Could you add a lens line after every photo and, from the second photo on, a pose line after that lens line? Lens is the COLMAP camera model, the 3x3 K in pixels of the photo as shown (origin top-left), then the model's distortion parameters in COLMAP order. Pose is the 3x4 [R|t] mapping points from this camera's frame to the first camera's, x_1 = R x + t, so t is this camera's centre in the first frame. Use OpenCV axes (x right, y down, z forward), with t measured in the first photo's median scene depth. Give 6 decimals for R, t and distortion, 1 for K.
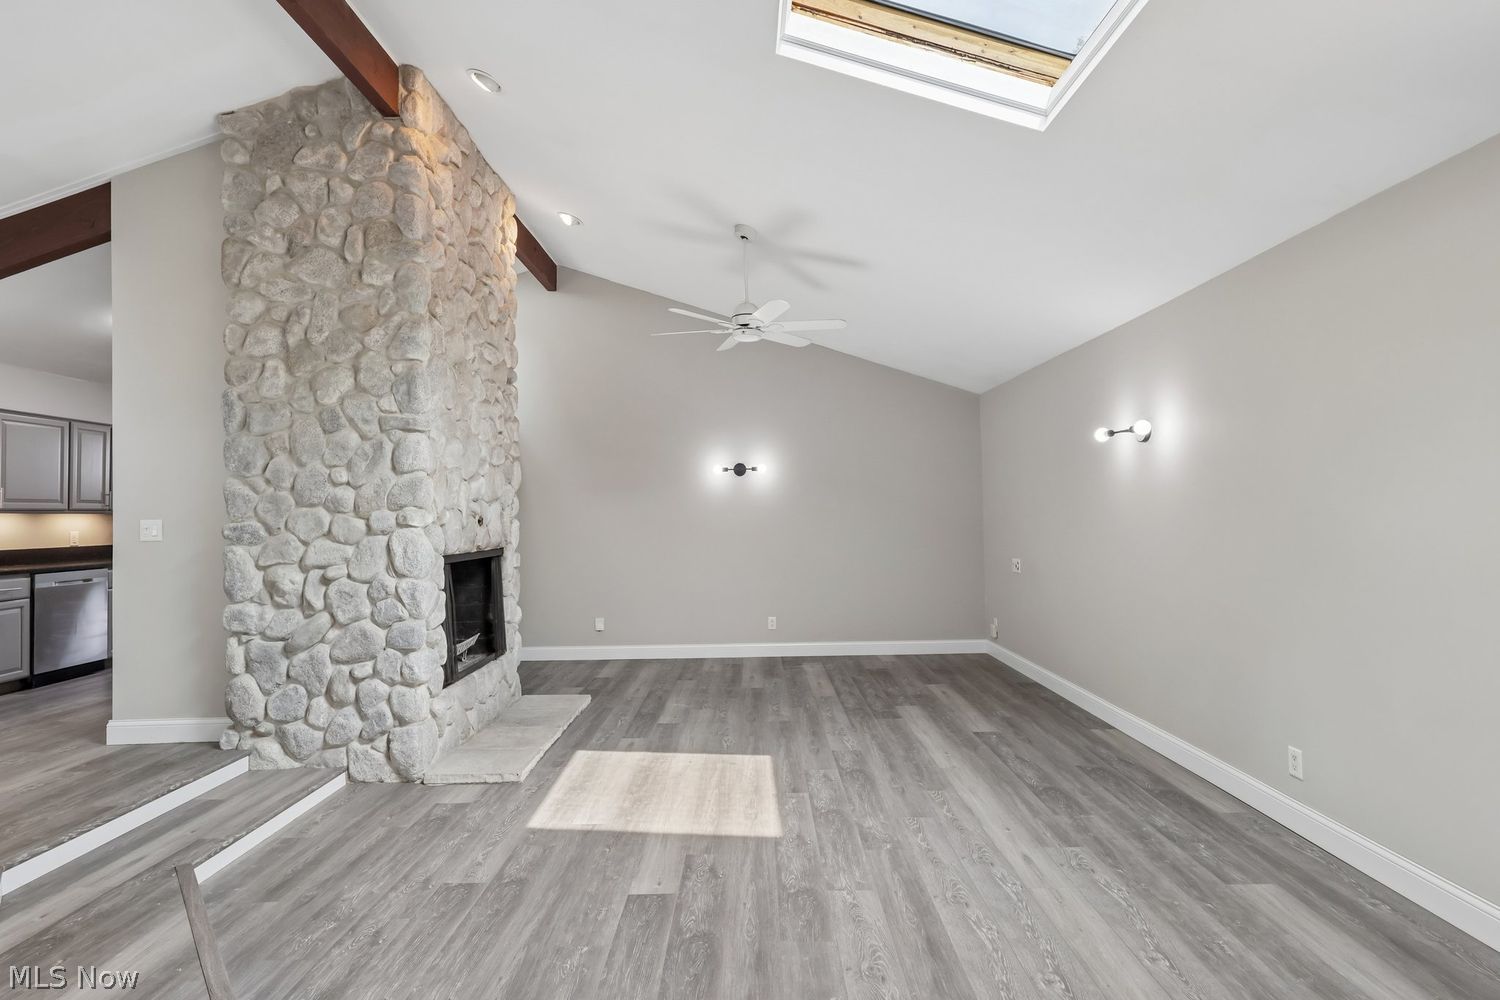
lens RADIAL K [[701.1, 0, 746.9], [0, 701.1, 502.2], [0, 0, 1]] dist [-0.000546, 0.000422]
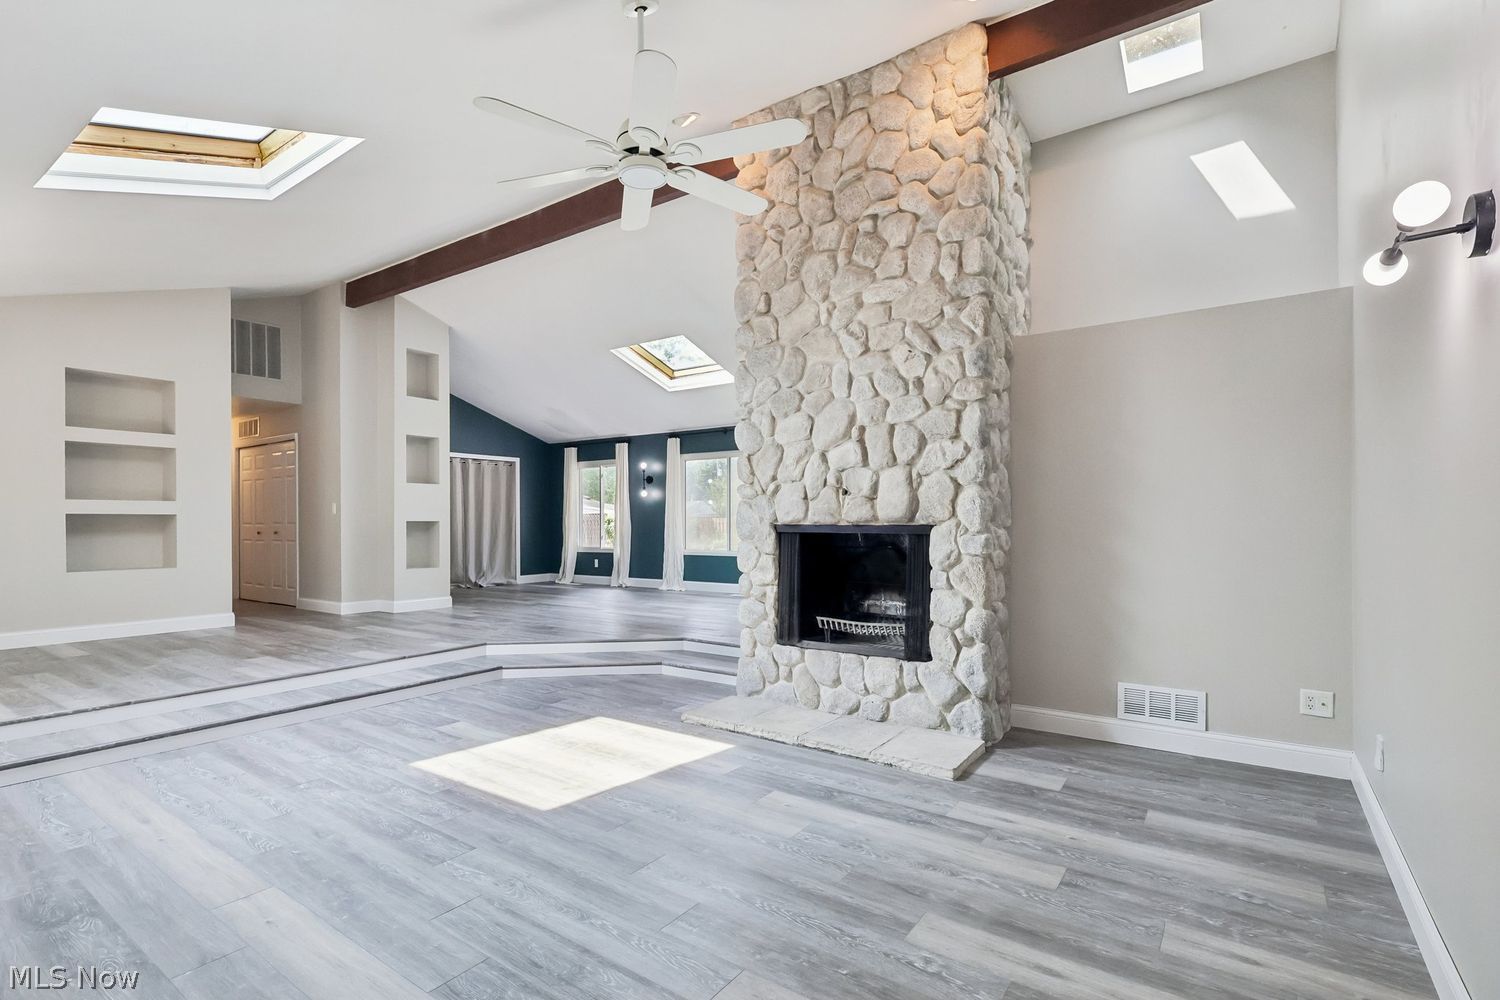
lens RADIAL K [[706.2, 0, 748.4], [0, 706.2, 524.6], [0, 0, 1]] dist [-0.000679, 0.000109]
pose [[-0.573784, 0.023254, -0.818677, 0.541276], [0.026434, 0.999602, 0.009867, 0.069405], [0.818580, -0.015979, -0.574170, 1.722036]]
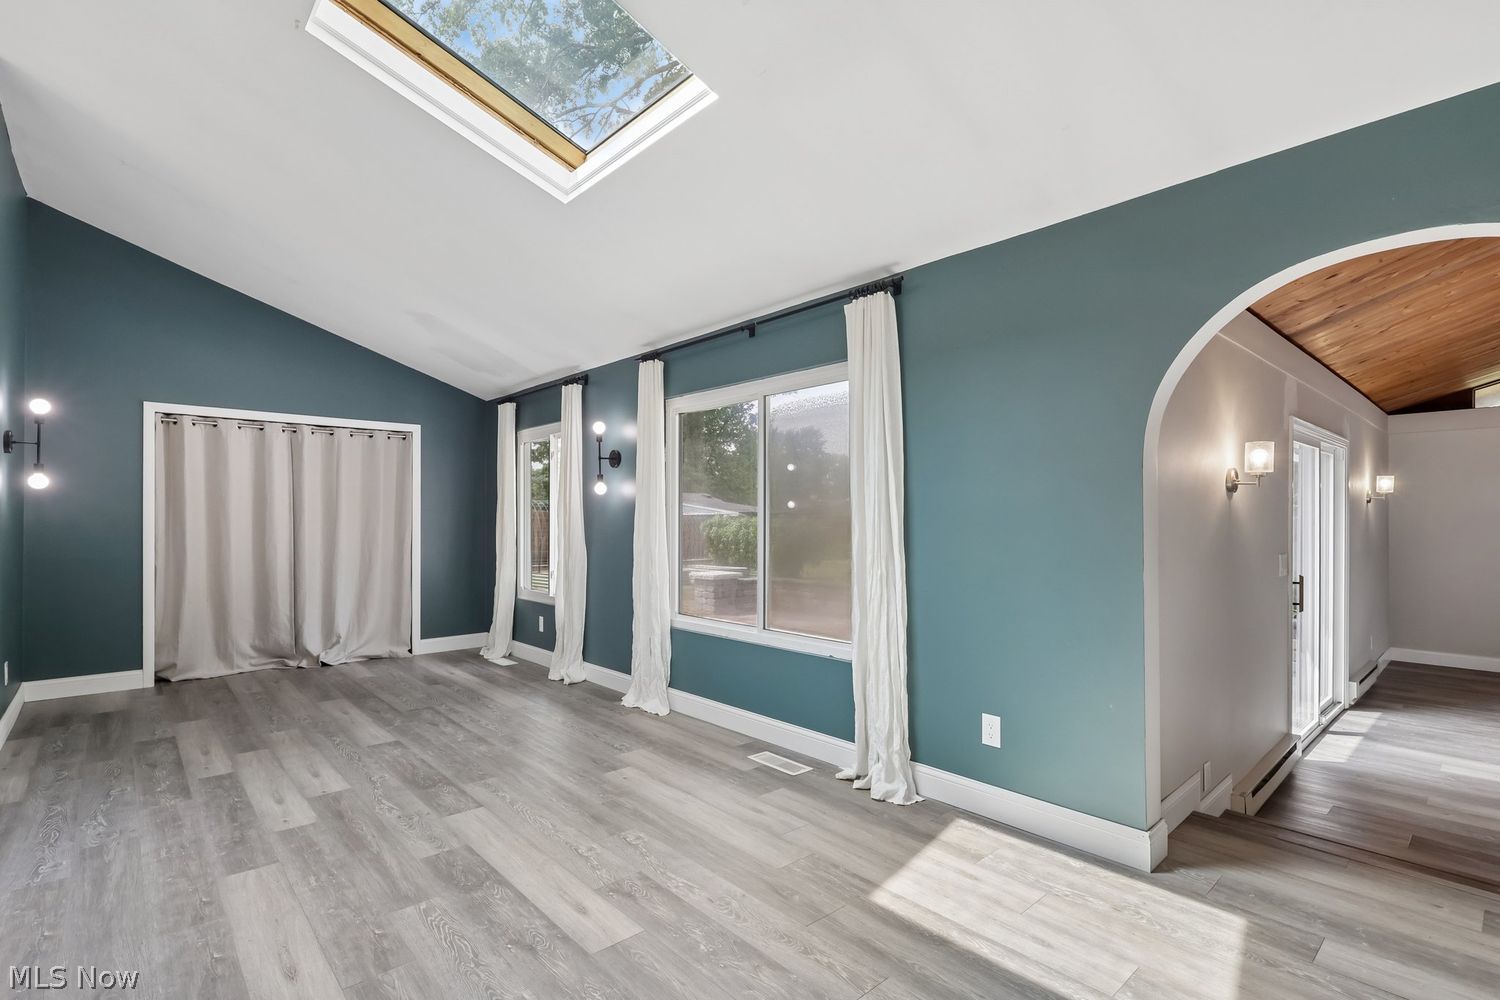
lens RADIAL K [[703.6, 0, 750.9], [0, 703.6, 518.4], [0, 0, 1]] dist [-0.001195, 0.000679]
pose [[-0.740103, 0.012820, -0.672371, -0.883498], [0.020055, 0.999794, -0.003012, 0.026981], [0.672194, -0.015714, -0.740208, 0.902612]]
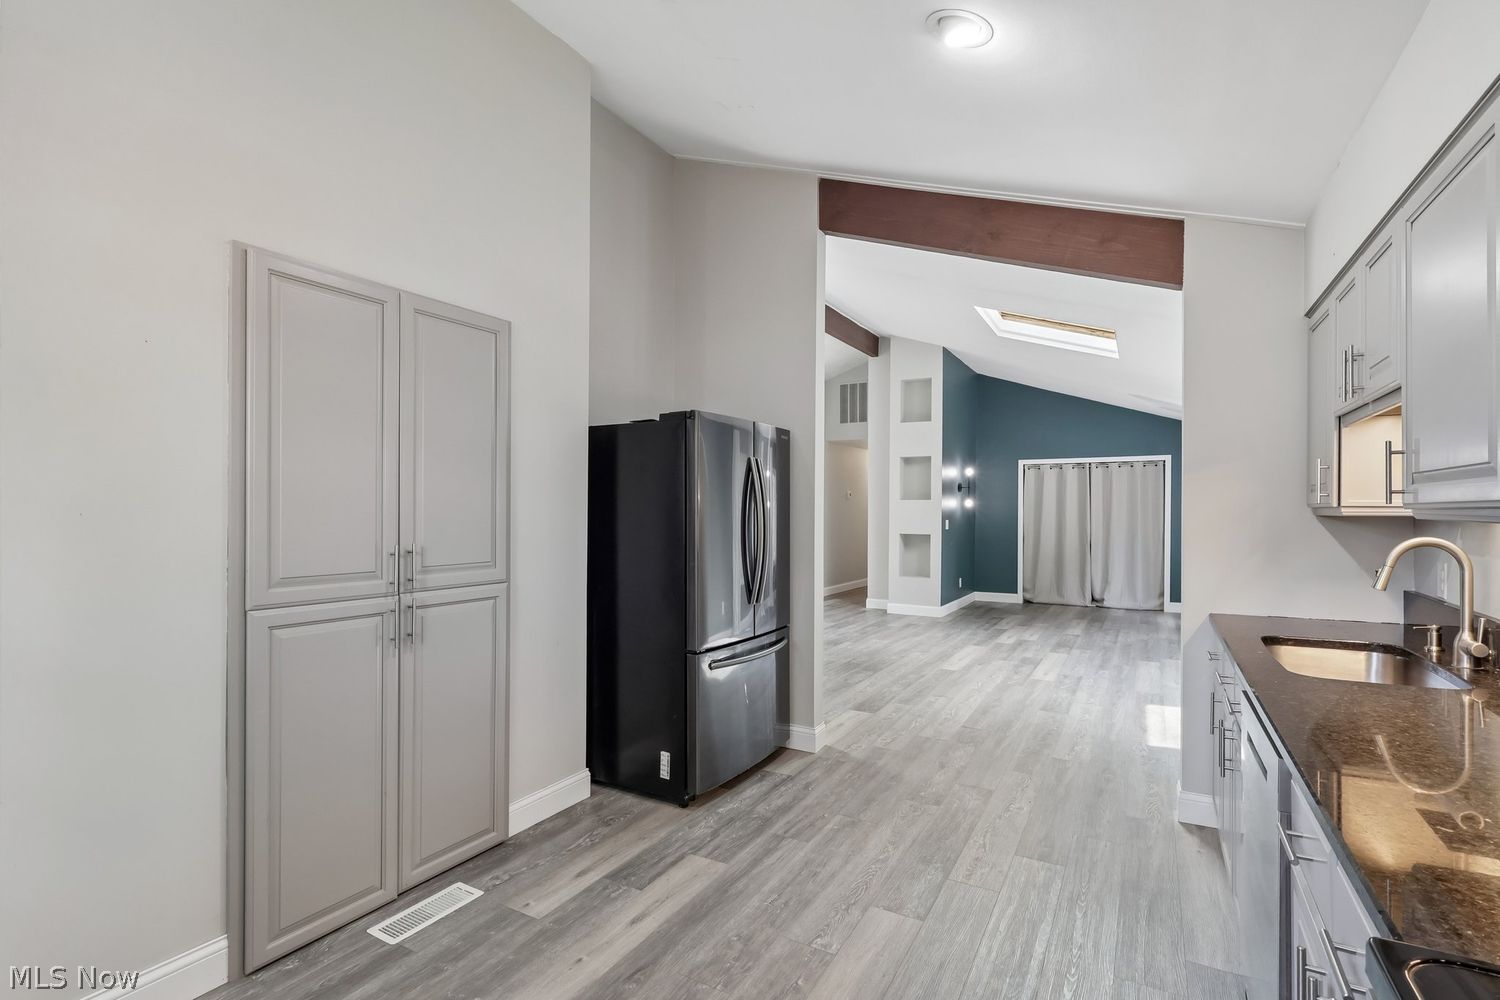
lens RADIAL K [[715.4, 0, 752.1], [0, 715.4, 510.6], [0, 0, 1]] dist [0.001235, 0.000463]
pose [[-0.875602, 0.011535, 0.482896, -1.364605], [0.001482, 0.999774, -0.021194, 0.026387], [-0.483032, -0.017842, -0.875421, 2.027547]]
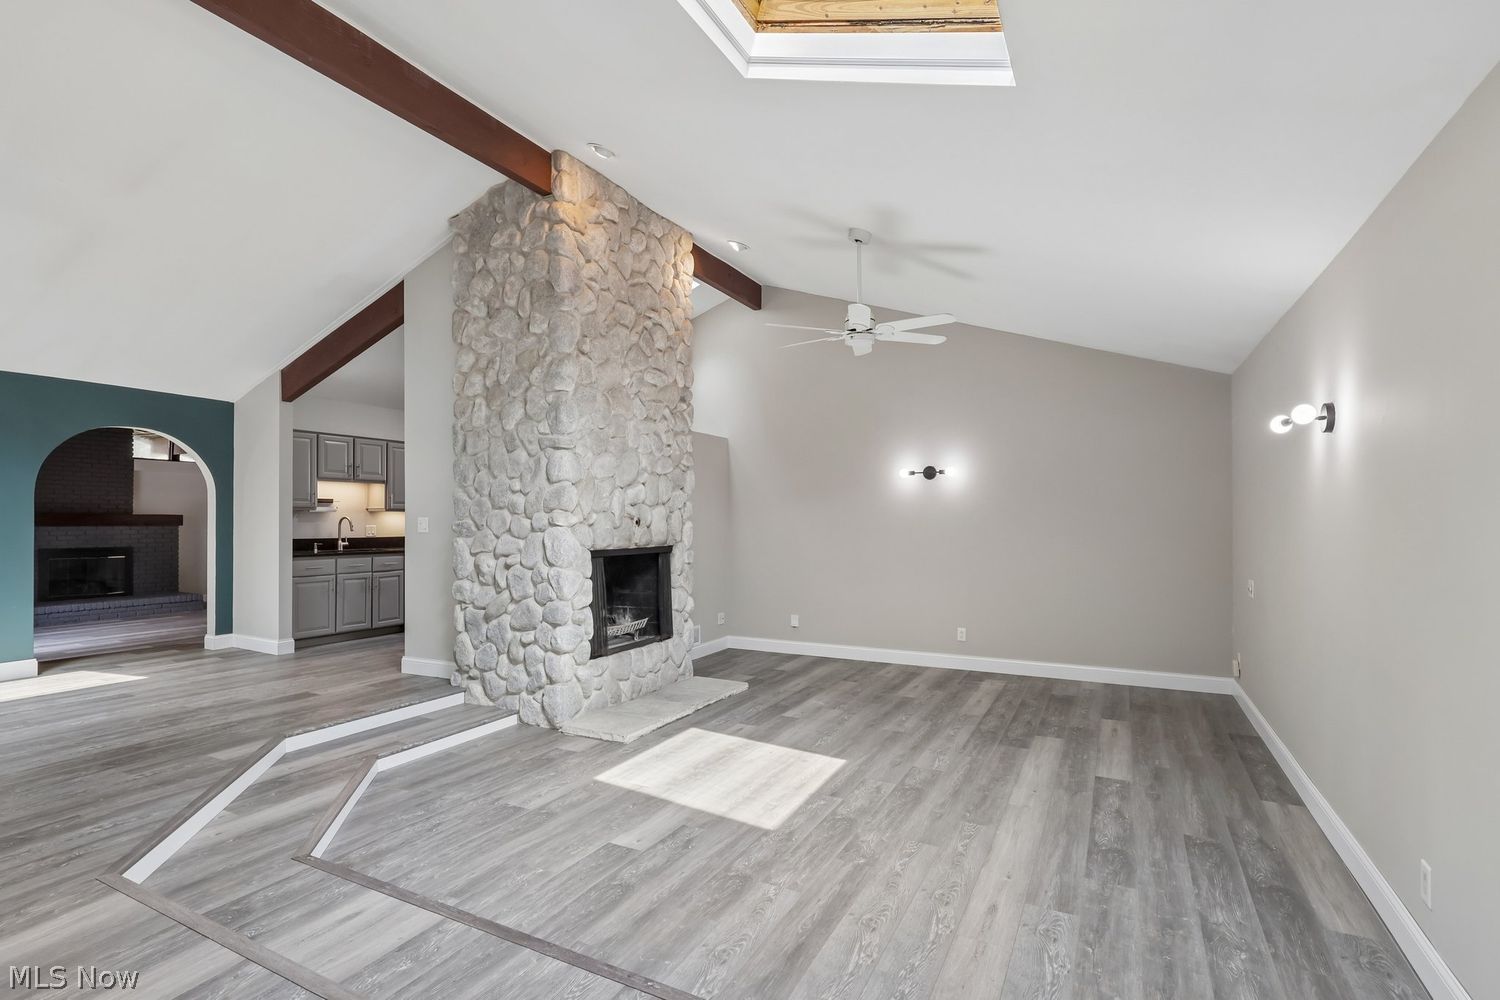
lens RADIAL K [[703.6, 0, 750.9], [0, 703.6, 518.4], [0, 0, 1]] dist [-0.001195, 0.000679]
pose [[0.888785, 0.014878, -0.458083, 0.395388], [-0.005248, 0.999738, 0.022289, -0.007742], [0.458295, -0.017406, 0.888630, 0.048731]]
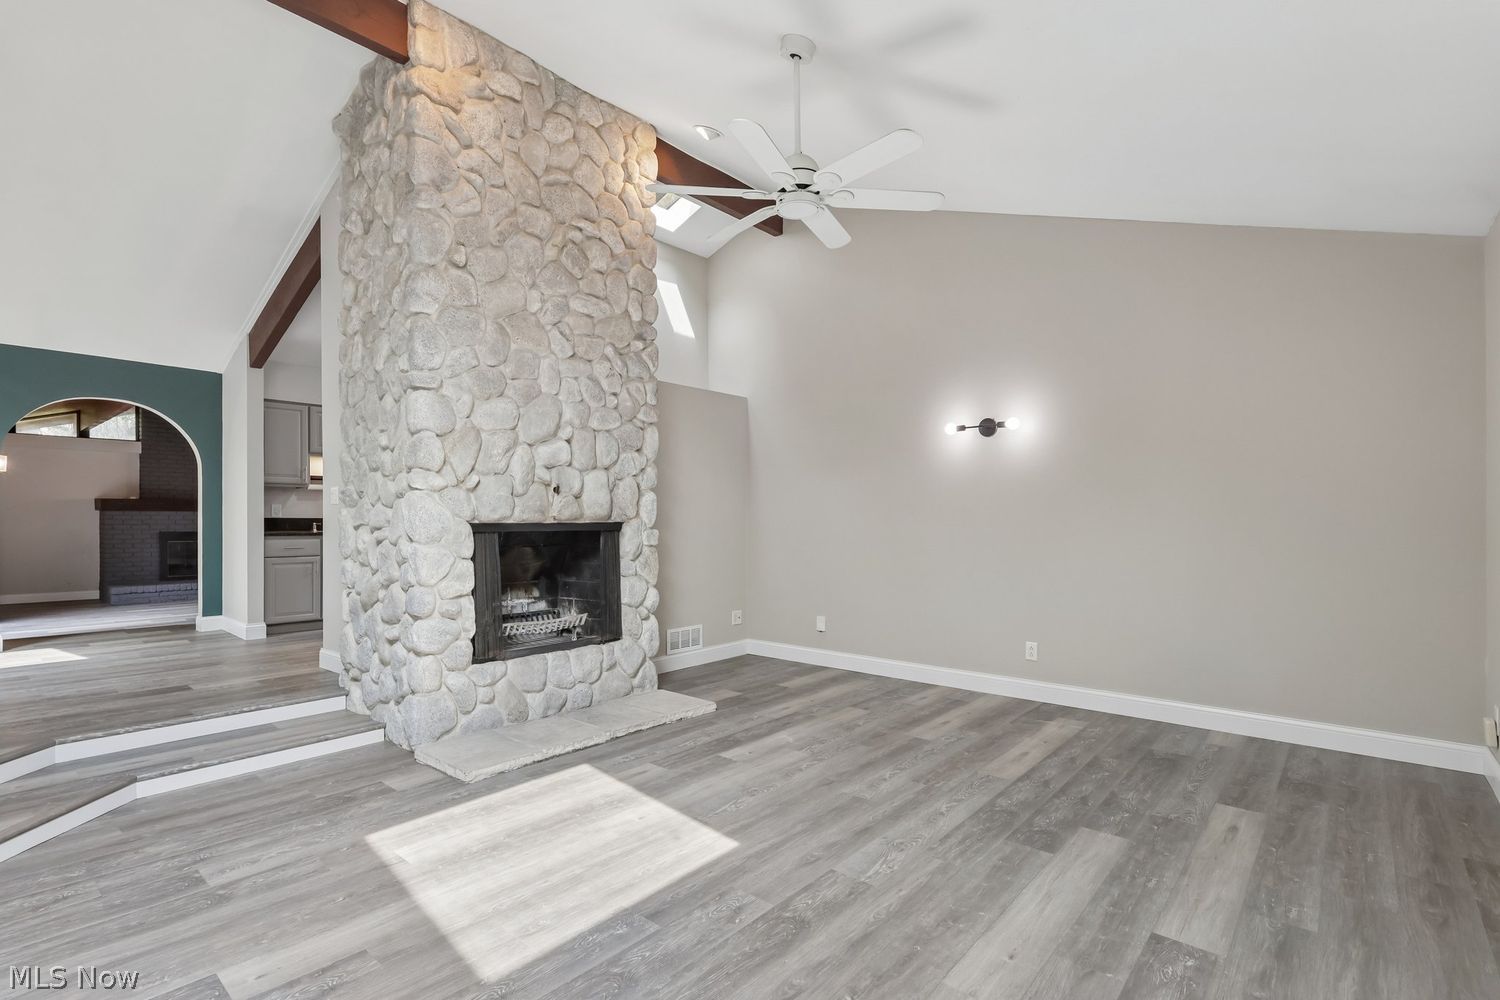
lens RADIAL K [[703.0, 0, 746.1], [0, 703.0, 520.6], [0, 0, 1]] dist [-0.002200, -0.000222]
pose [[0.759799, 0.019326, -0.649871, 0.485944], [-0.001179, 0.999597, 0.028348, 0.049875], [0.650157, -0.020773, 0.759515, 0.562099]]
